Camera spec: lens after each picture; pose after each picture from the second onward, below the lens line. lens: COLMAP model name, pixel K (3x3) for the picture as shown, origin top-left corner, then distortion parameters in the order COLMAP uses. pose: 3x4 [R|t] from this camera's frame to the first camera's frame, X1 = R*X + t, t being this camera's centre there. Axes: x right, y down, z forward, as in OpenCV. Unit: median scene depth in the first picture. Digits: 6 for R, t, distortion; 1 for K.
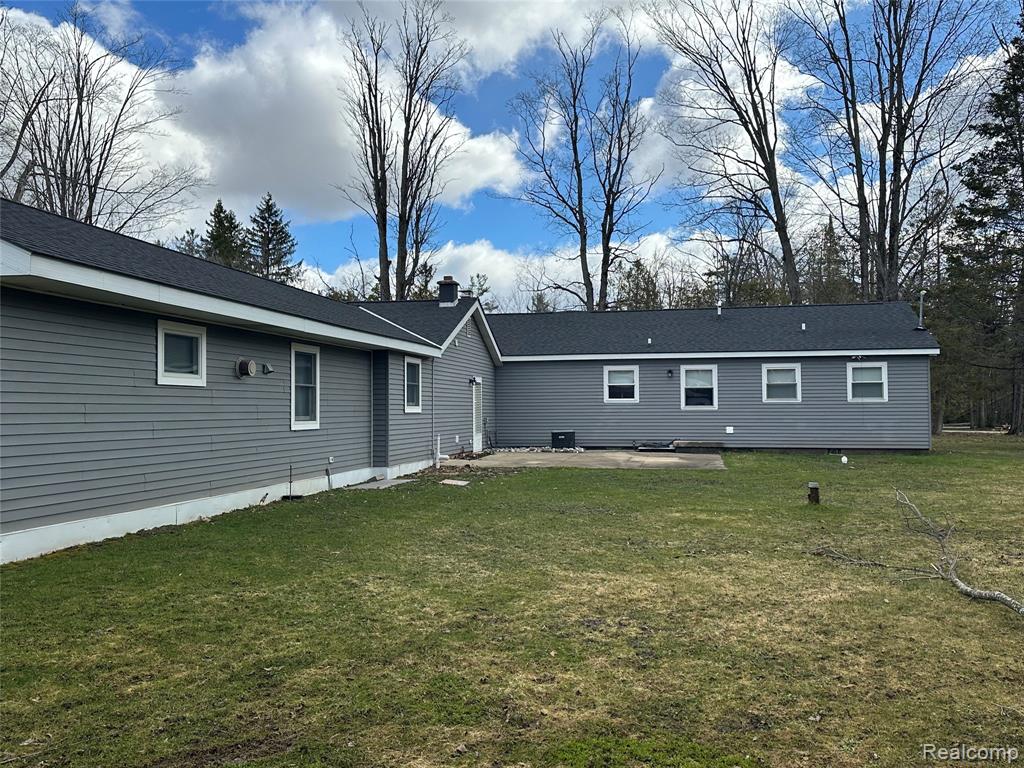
lens RADIAL K [[891.6, 0, 512.0], [0, 891.6, 384.0], [0, 0, 1]] dist [0.128270, -0.127690]
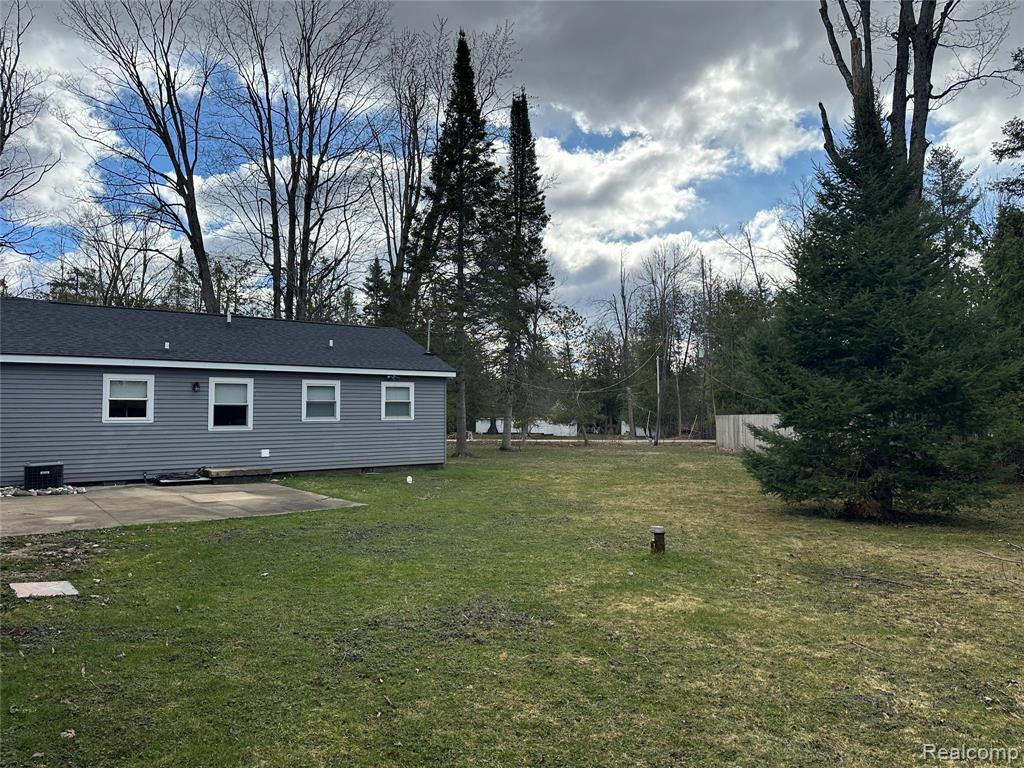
lens RADIAL K [[726.3, 0, 512.0], [0, 726.3, 384.0], [0, 0, 1]] dist [0.163583, -0.270926]
pose [[0.674168, 0.034712, 0.737762, -0.074421], [-0.017543, 0.999366, -0.030990, 0.000975], [-0.738369, 0.007950, 0.674350, 0.189108]]
